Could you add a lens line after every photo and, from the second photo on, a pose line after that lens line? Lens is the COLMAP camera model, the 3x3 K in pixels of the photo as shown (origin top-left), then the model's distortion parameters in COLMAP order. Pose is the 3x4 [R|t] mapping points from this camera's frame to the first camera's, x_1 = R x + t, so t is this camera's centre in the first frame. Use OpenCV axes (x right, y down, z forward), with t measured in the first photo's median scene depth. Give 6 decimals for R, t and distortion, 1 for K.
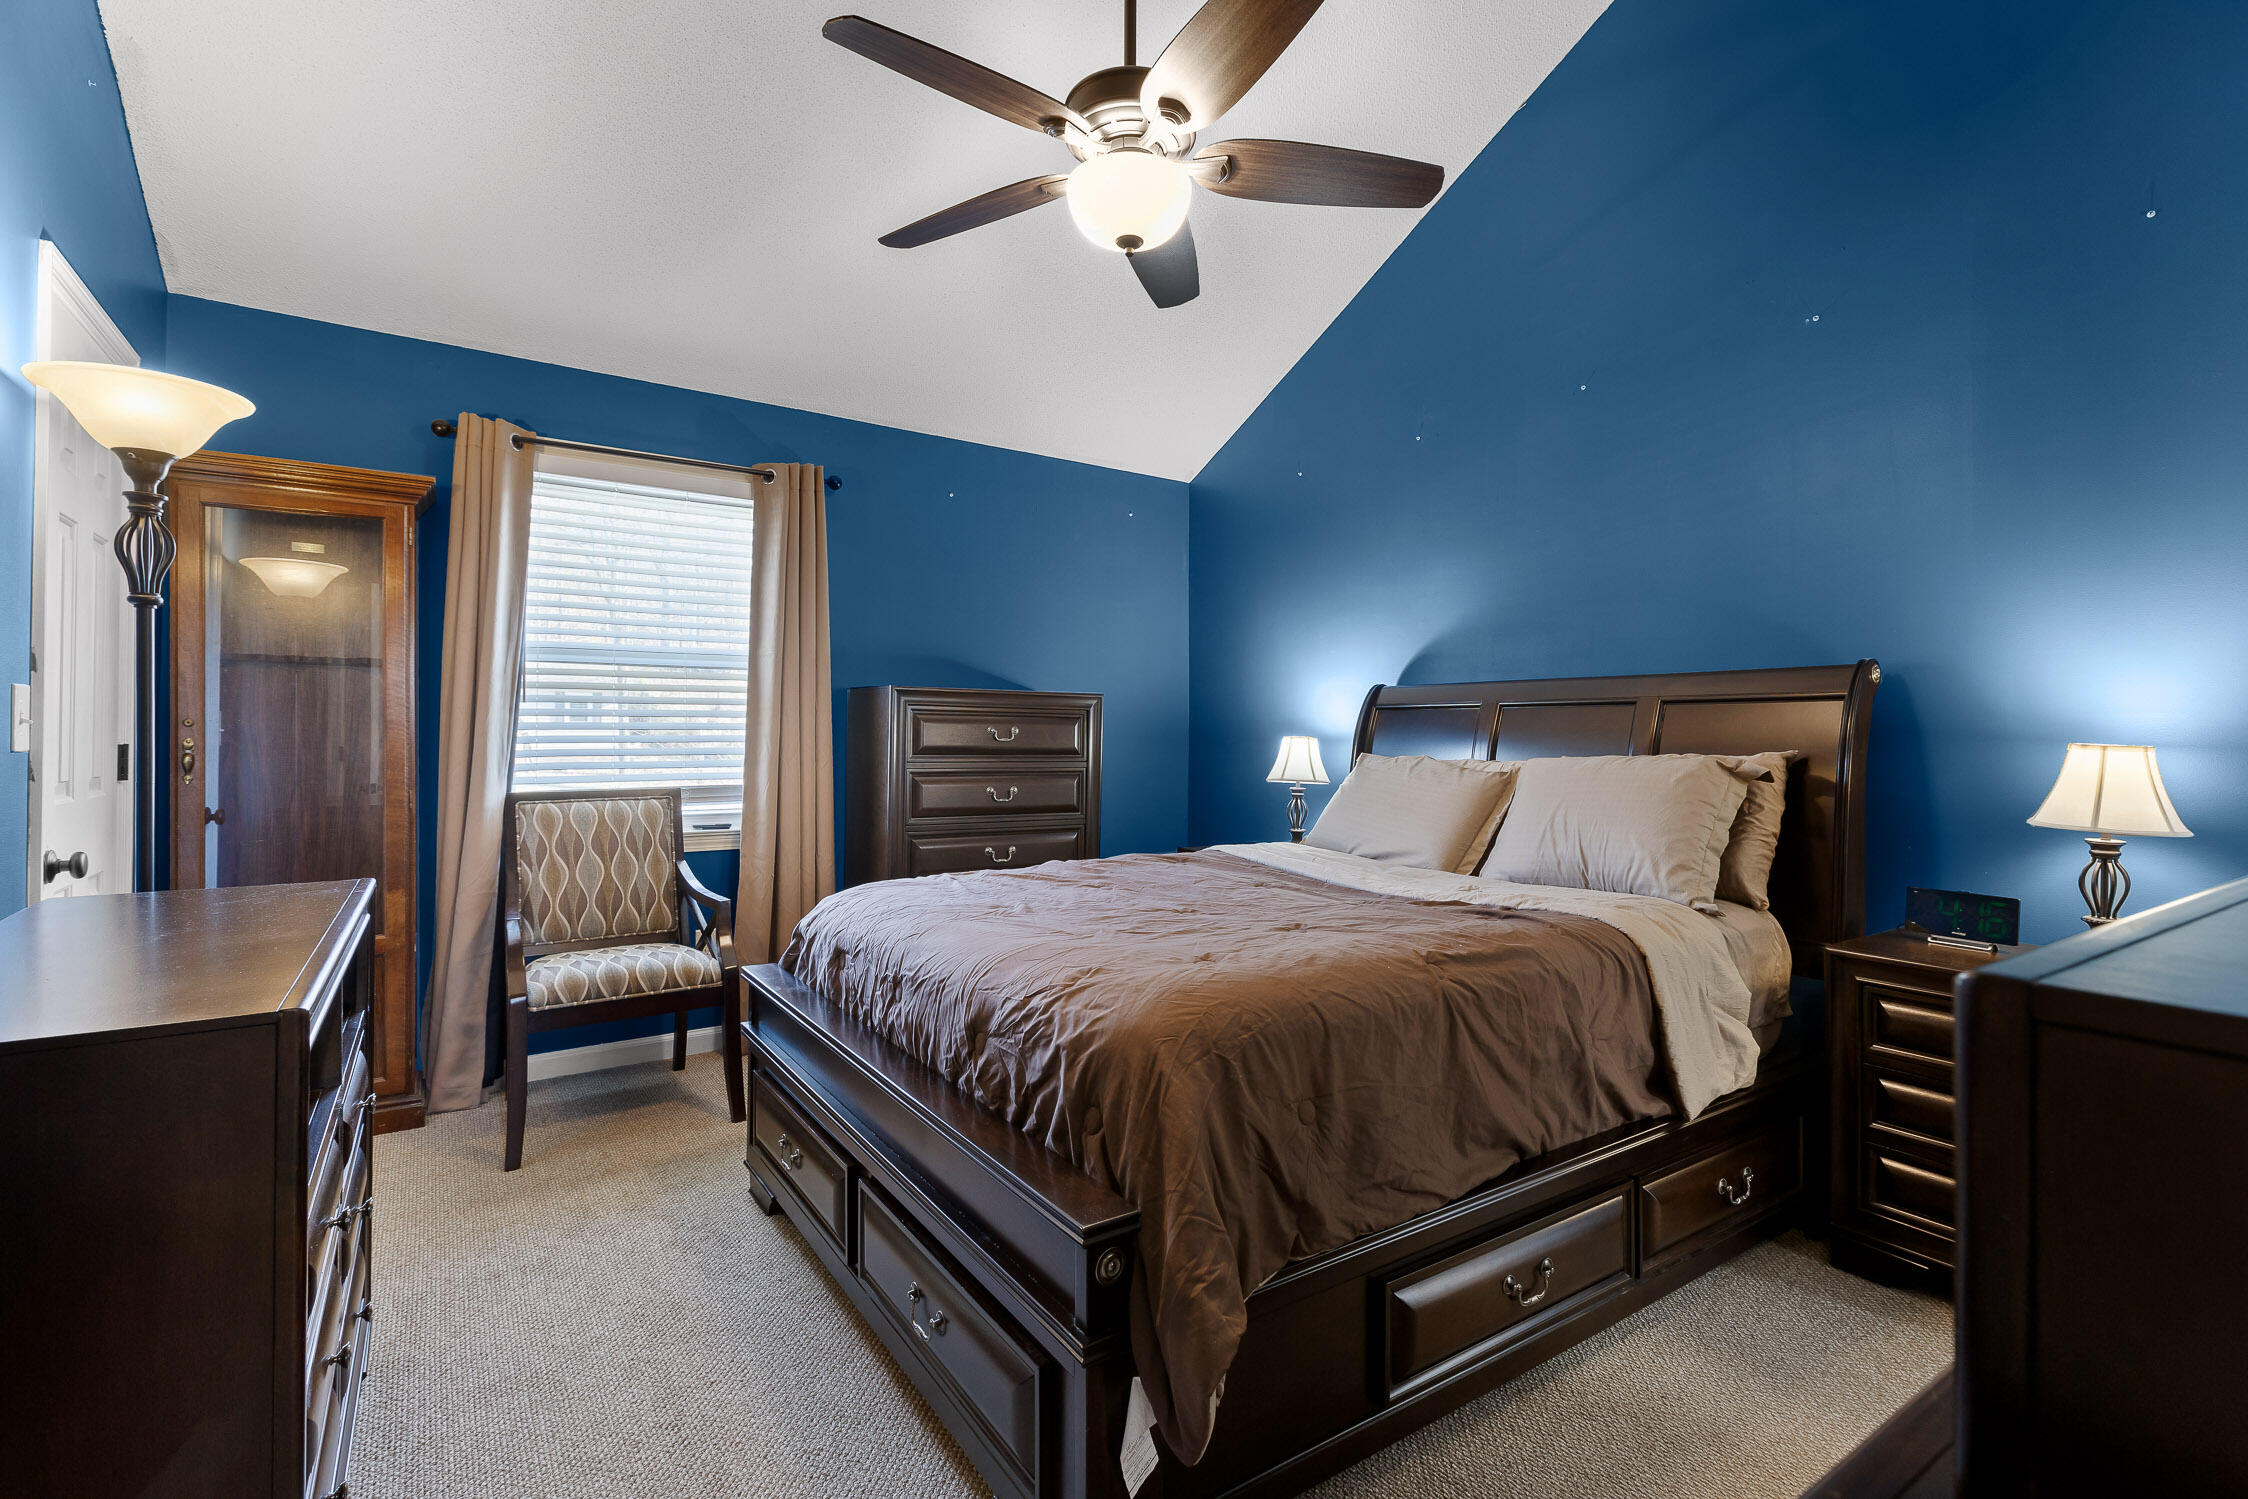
lens RADIAL K [[1025.8, 0, 1119.4], [0, 1025.8, 709.9], [0, 0, 1]] dist [0.001899, -0.000031]
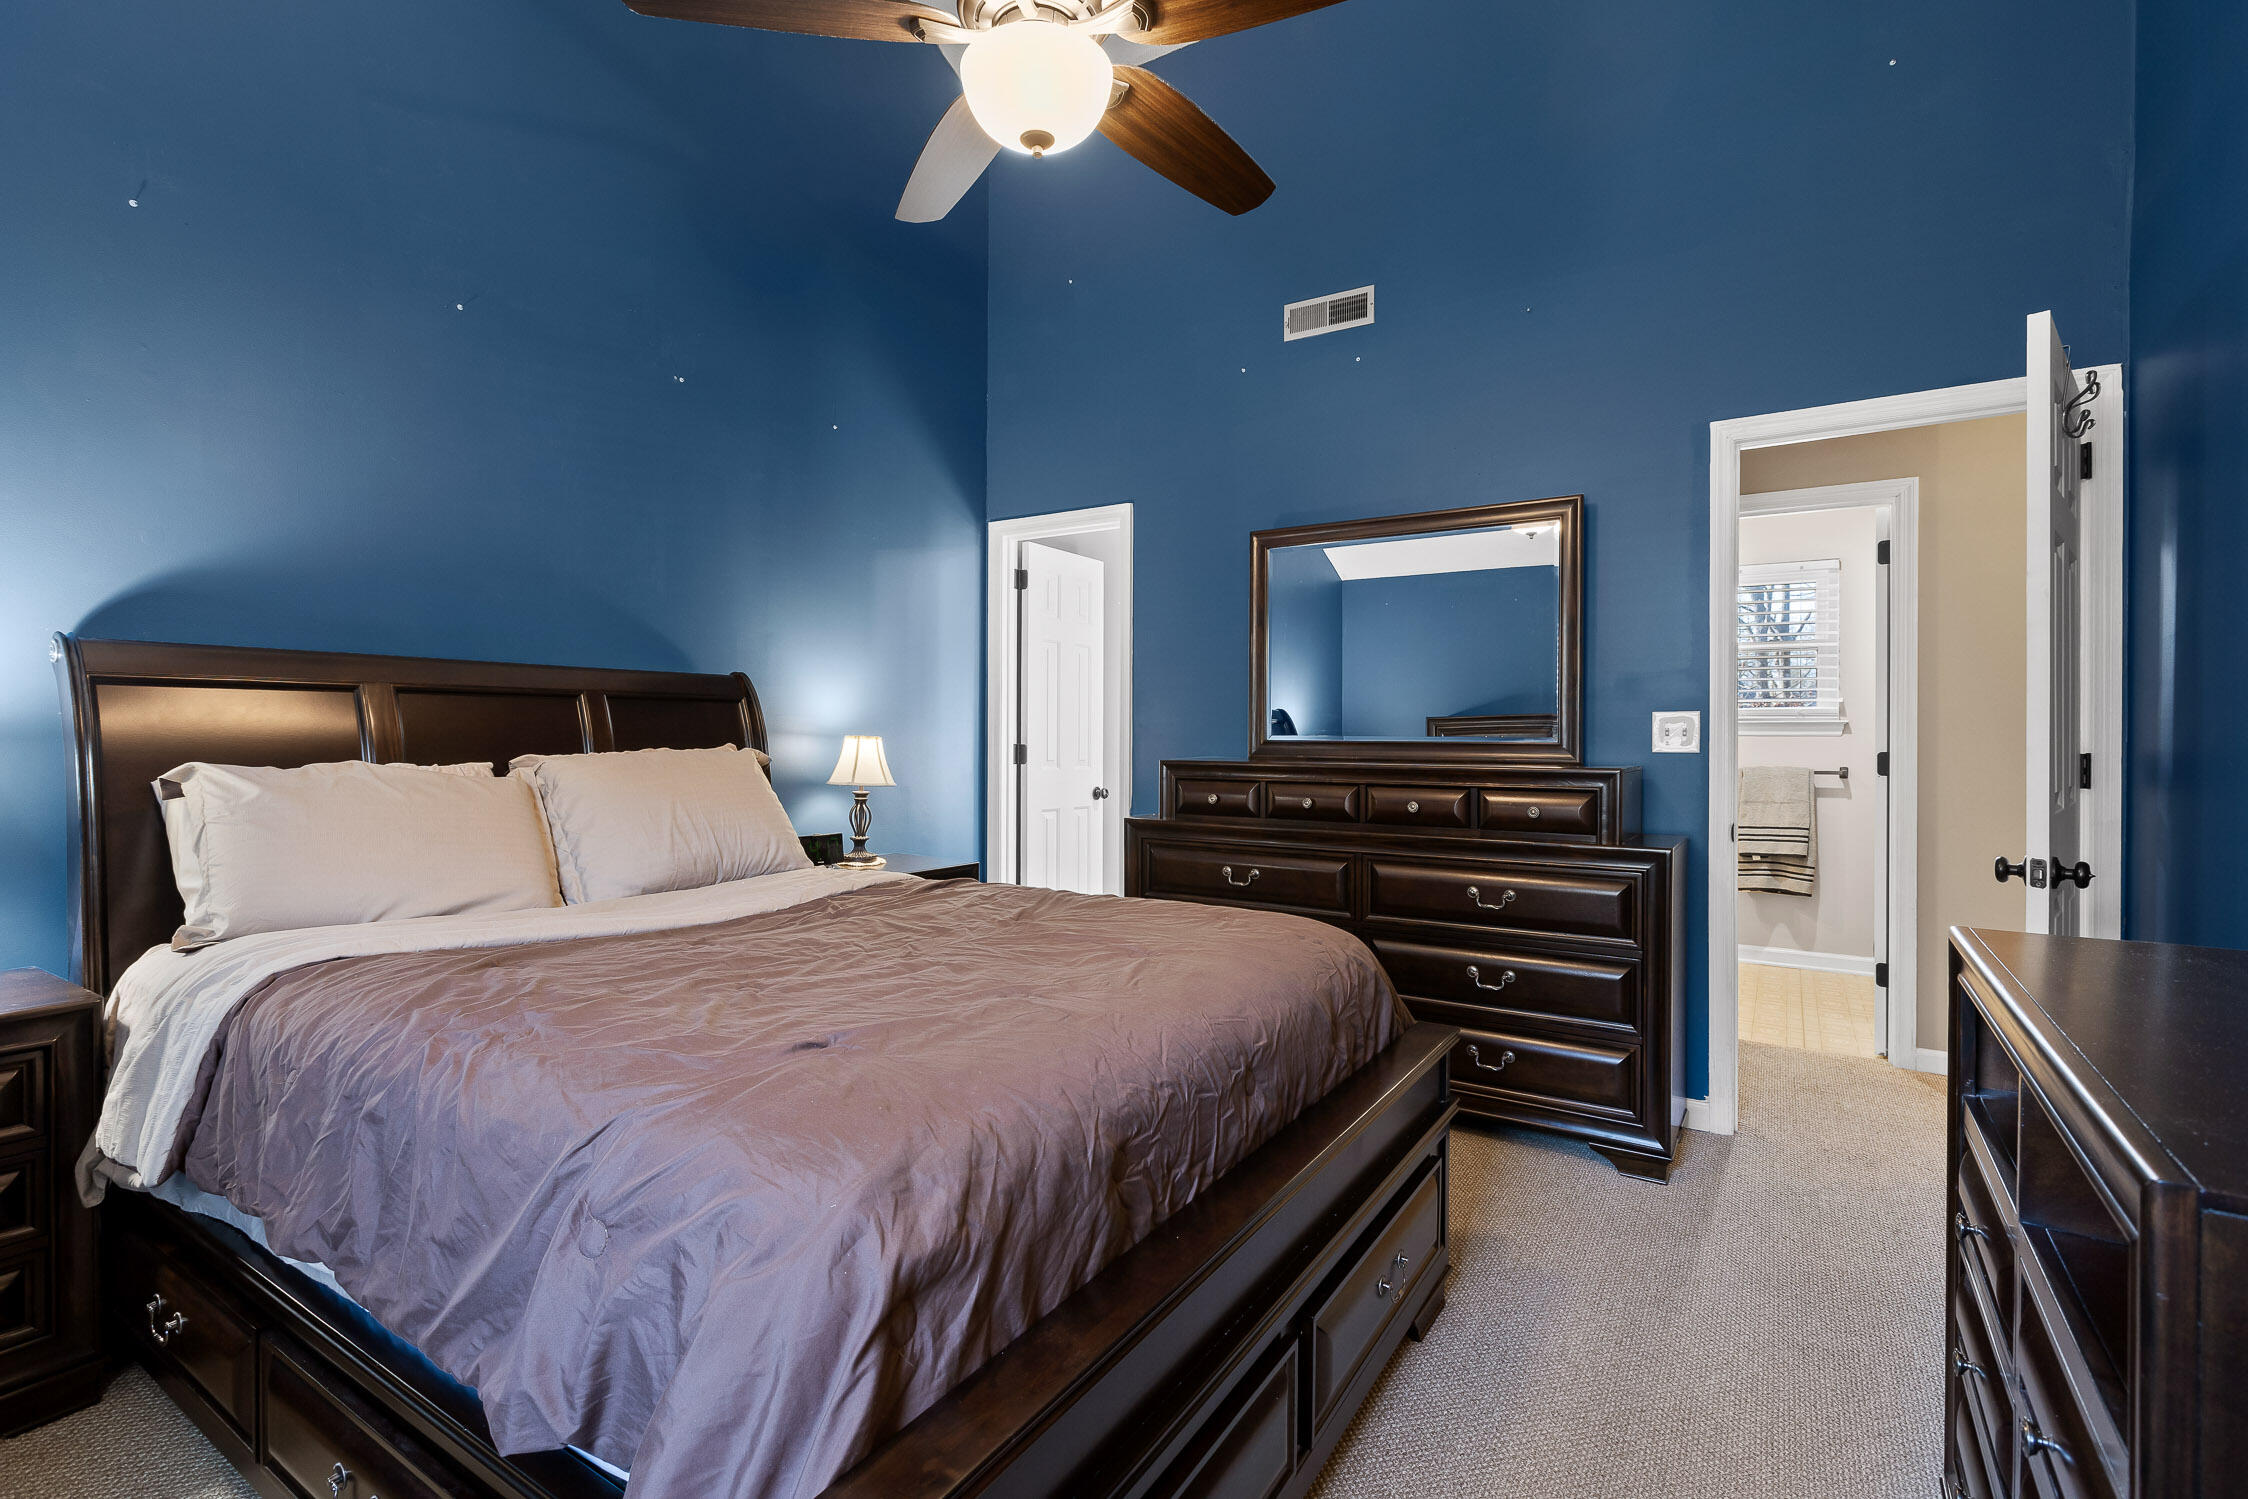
lens RADIAL K [[1012.4, 0, 1132.1], [0, 1012.4, 733.1], [0, 0, 1]] dist [-0.001579, -0.001091]
pose [[-0.399767, -0.009571, 0.916567, -0.775900], [-0.037054, 0.999297, -0.005726, 0.021882], [-0.915868, -0.036251, -0.399840, 1.266589]]
